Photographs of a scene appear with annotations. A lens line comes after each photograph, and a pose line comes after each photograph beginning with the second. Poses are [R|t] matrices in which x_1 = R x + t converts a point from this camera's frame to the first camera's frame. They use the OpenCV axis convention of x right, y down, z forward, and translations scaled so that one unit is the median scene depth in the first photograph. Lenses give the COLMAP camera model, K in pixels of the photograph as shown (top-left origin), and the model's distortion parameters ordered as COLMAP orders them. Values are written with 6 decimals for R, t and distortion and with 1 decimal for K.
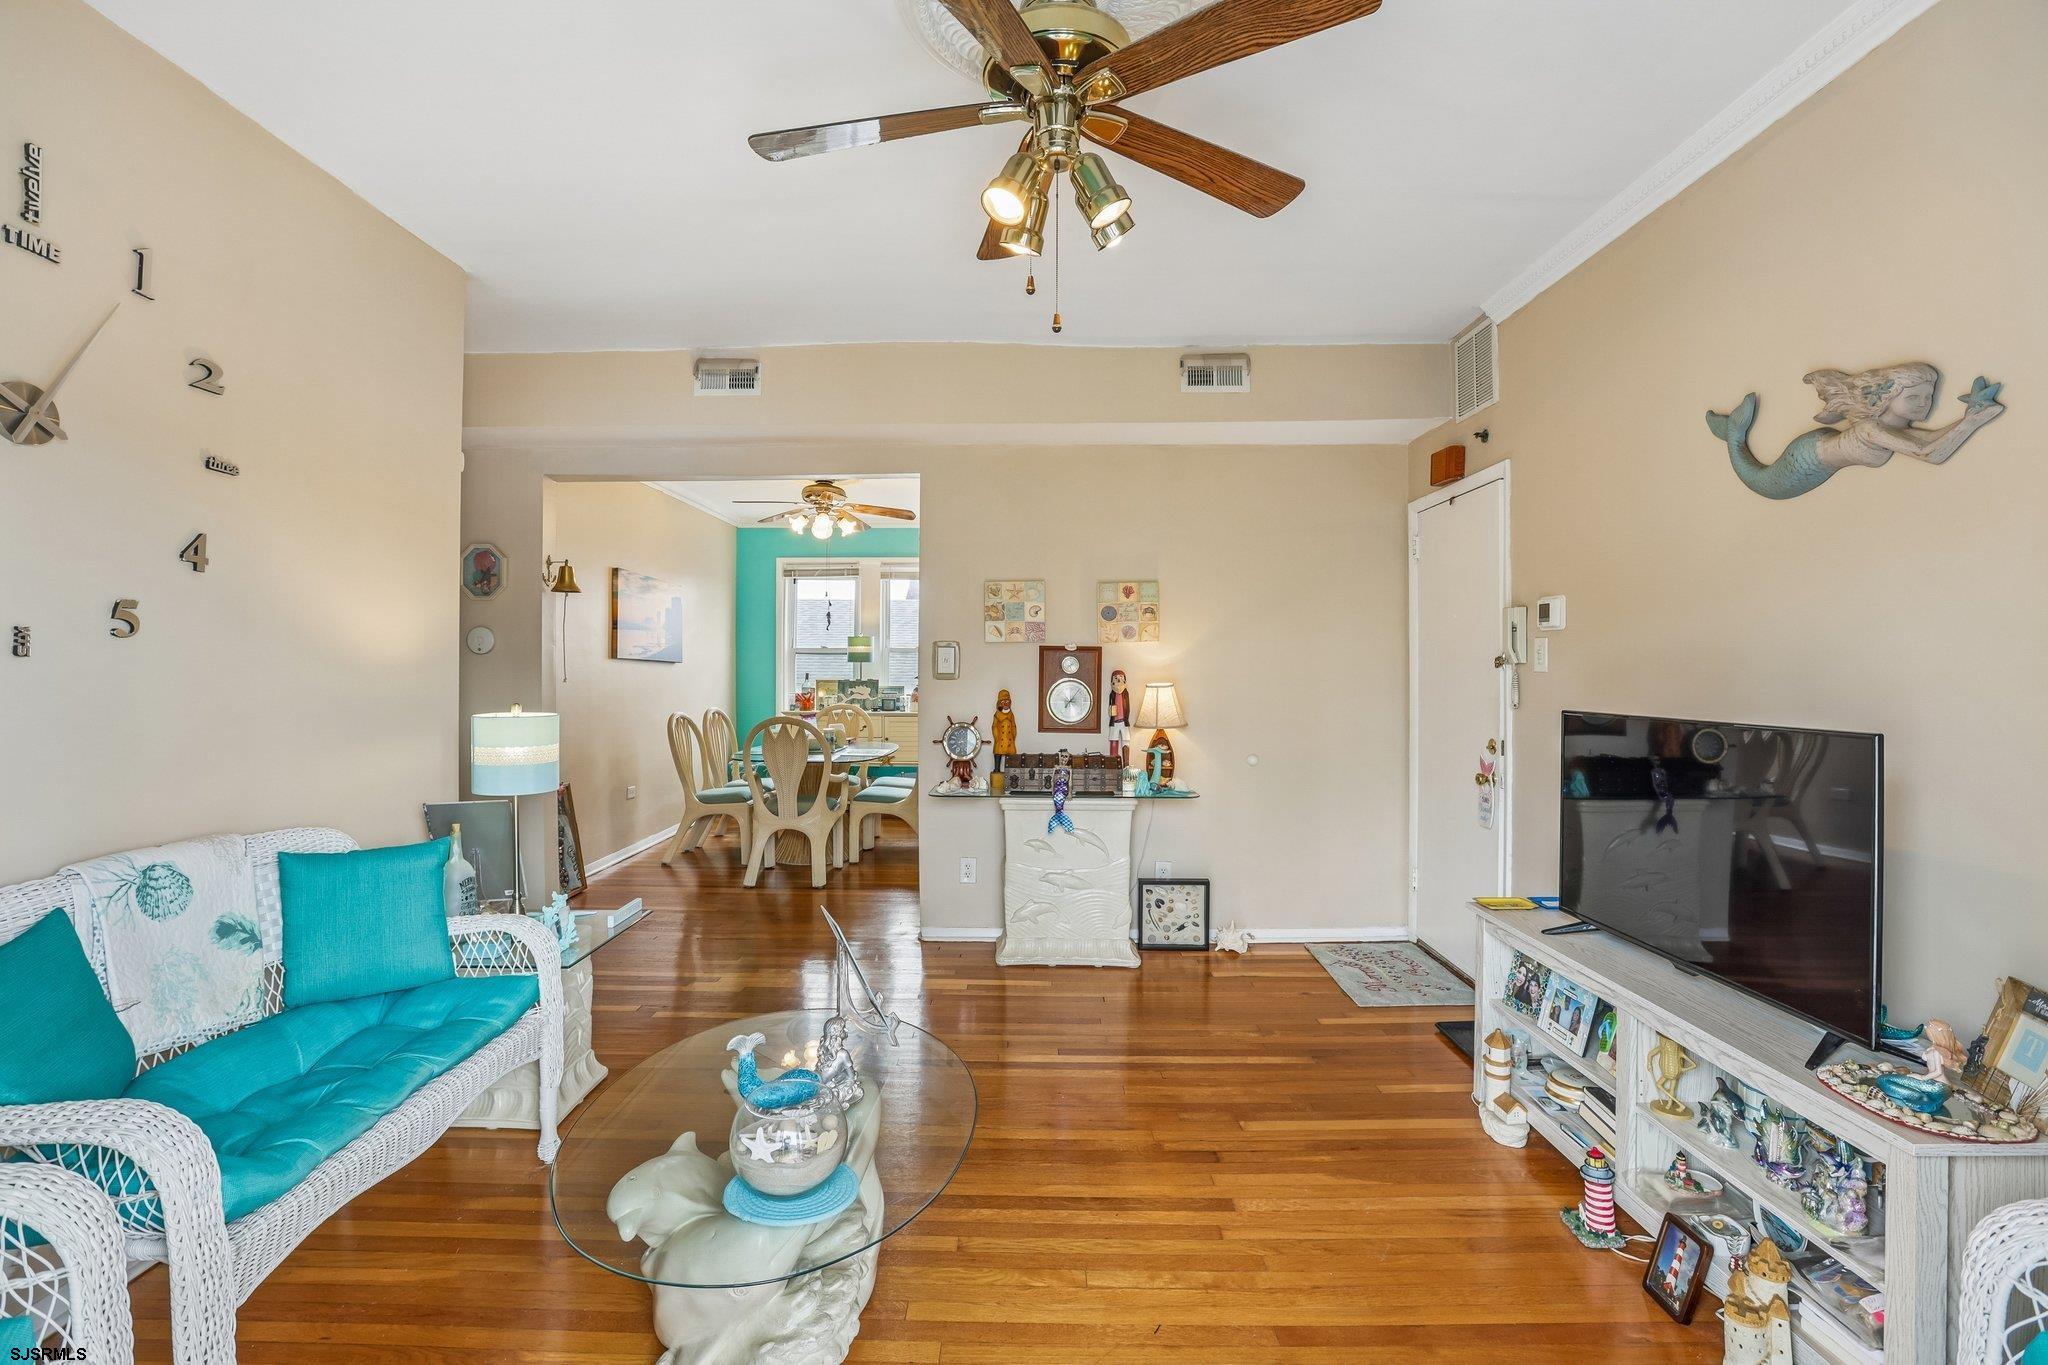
lens RADIAL K [[939.4, 0, 1007.6], [0, 939.4, 668.9], [0, 0, 1]] dist [-0.050492, 0.015975]
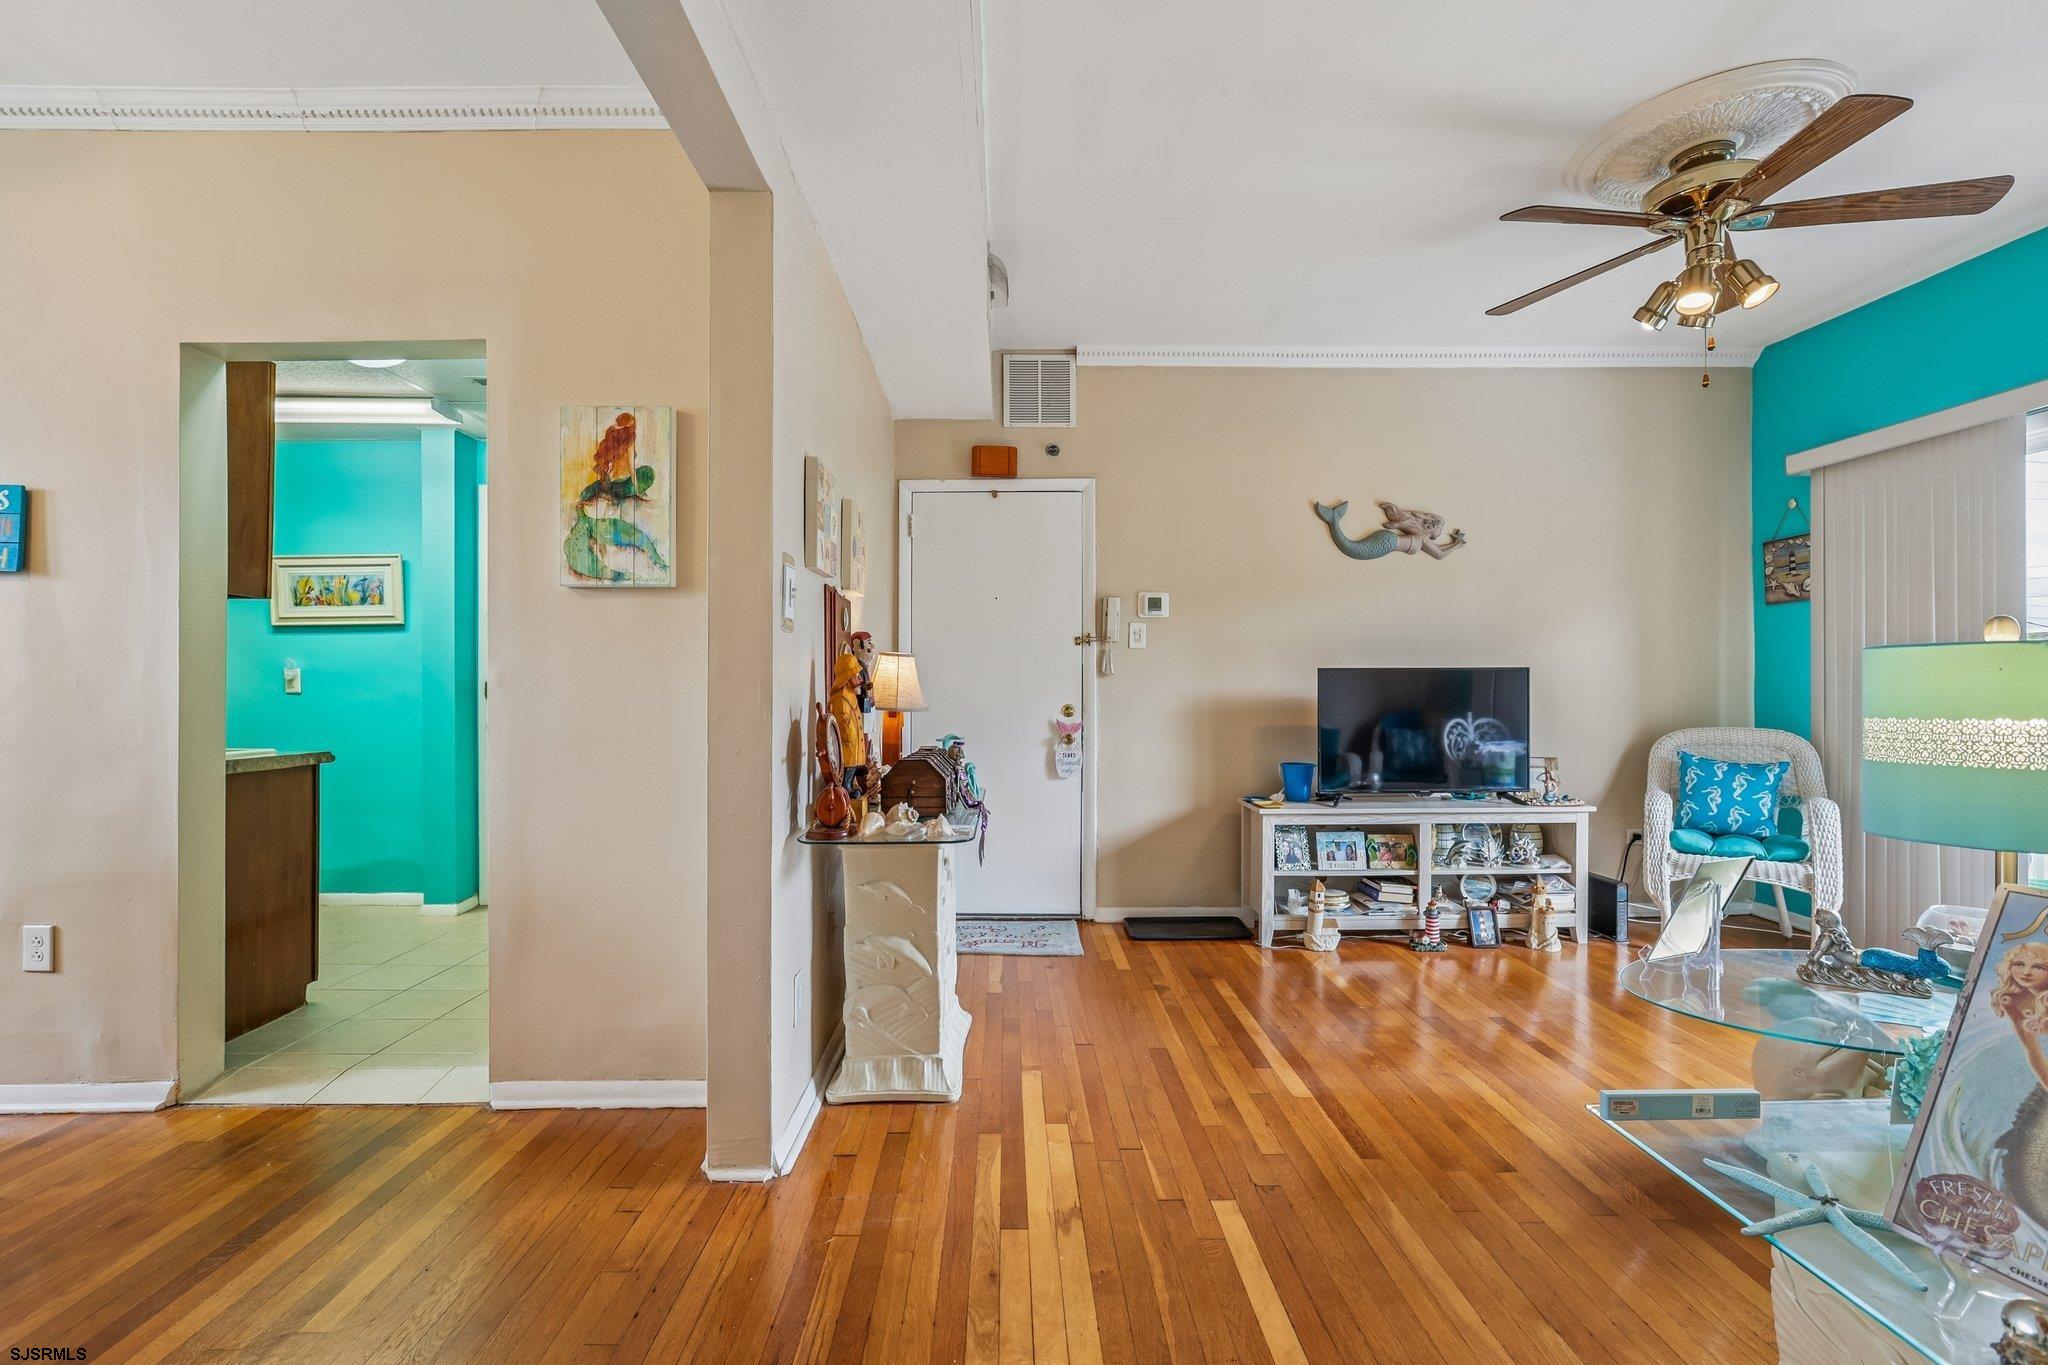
lens RADIAL K [[939.4, 0, 1017.4], [0, 939.4, 684.6], [0, 0, 1]] dist [-0.050492, 0.015975]
pose [[-0.032469, -0.001342, 0.999472, -0.590121], [0.004576, 0.999988, 0.001492, 0.040483], [-0.999462, 0.004622, -0.032463, 0.930380]]
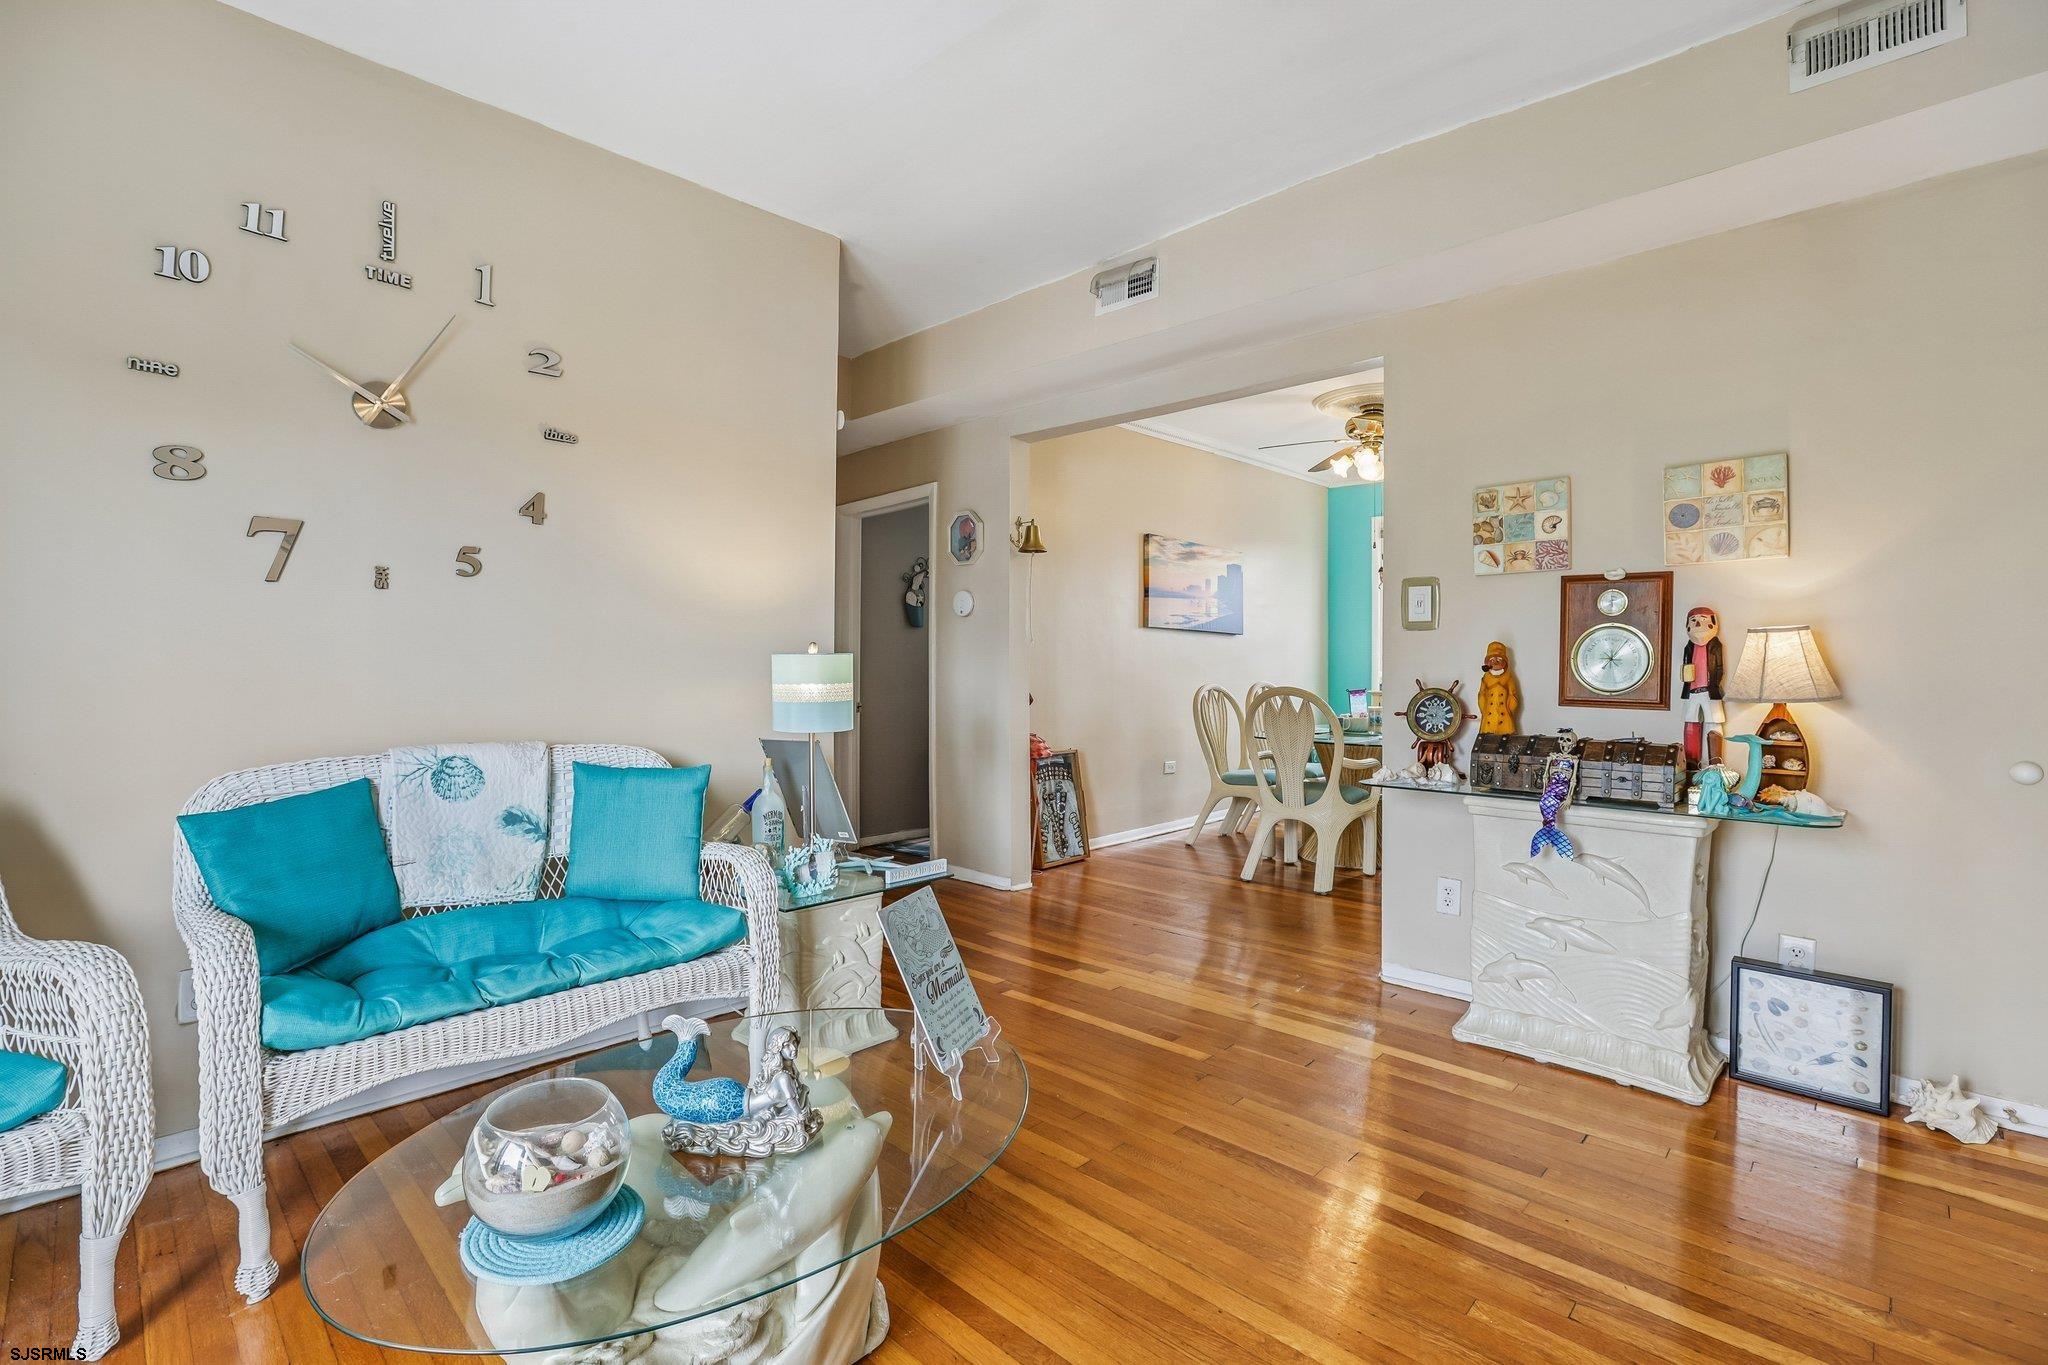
lens RADIAL K [[939.4, 0, 999.4], [0, 939.4, 666.4], [0, 0, 1]] dist [-0.050492, 0.015975]
pose [[0.724232, 0.001793, -0.689554, 0.204119], [-0.000617, 0.999998, 0.001952, 0.039908], [0.689556, -0.000989, 0.724231, 0.265007]]
